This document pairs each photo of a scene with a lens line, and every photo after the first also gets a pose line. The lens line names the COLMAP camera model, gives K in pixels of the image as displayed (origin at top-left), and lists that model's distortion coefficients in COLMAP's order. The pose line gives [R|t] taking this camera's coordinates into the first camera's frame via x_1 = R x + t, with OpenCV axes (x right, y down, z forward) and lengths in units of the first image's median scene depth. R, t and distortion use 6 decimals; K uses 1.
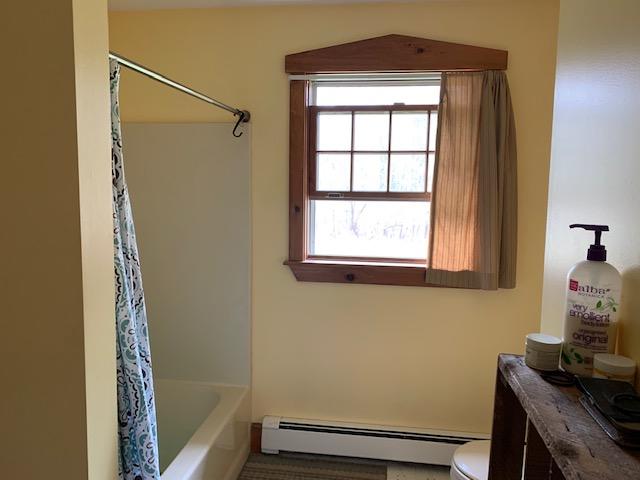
lens RADIAL K [[495.3, 0, 321.7], [0, 495.3, 240.1], [0, 0, 1]] dist [0.050302, -0.001190]
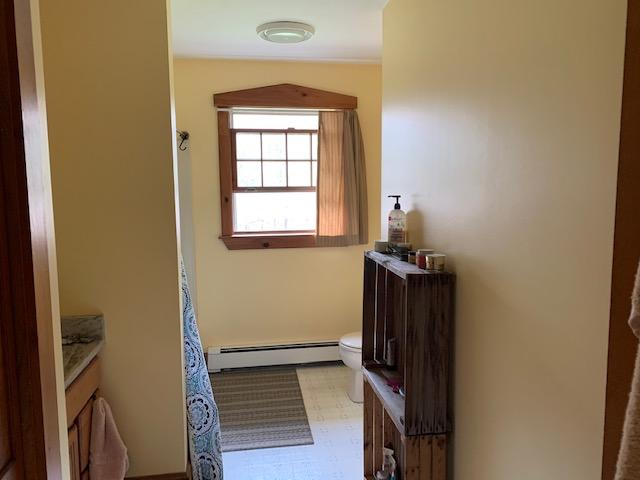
lens RADIAL K [[495.3, 0, 320.0], [0, 495.3, 238.9], [0, 0, 1]] dist [0.050302, -0.001190]
pose [[0.960661, -0.051920, 0.272827, -0.193455], [0.051030, 0.998643, 0.010362, 0.051264], [-0.272995, 0.003968, 0.962007, -0.478879]]
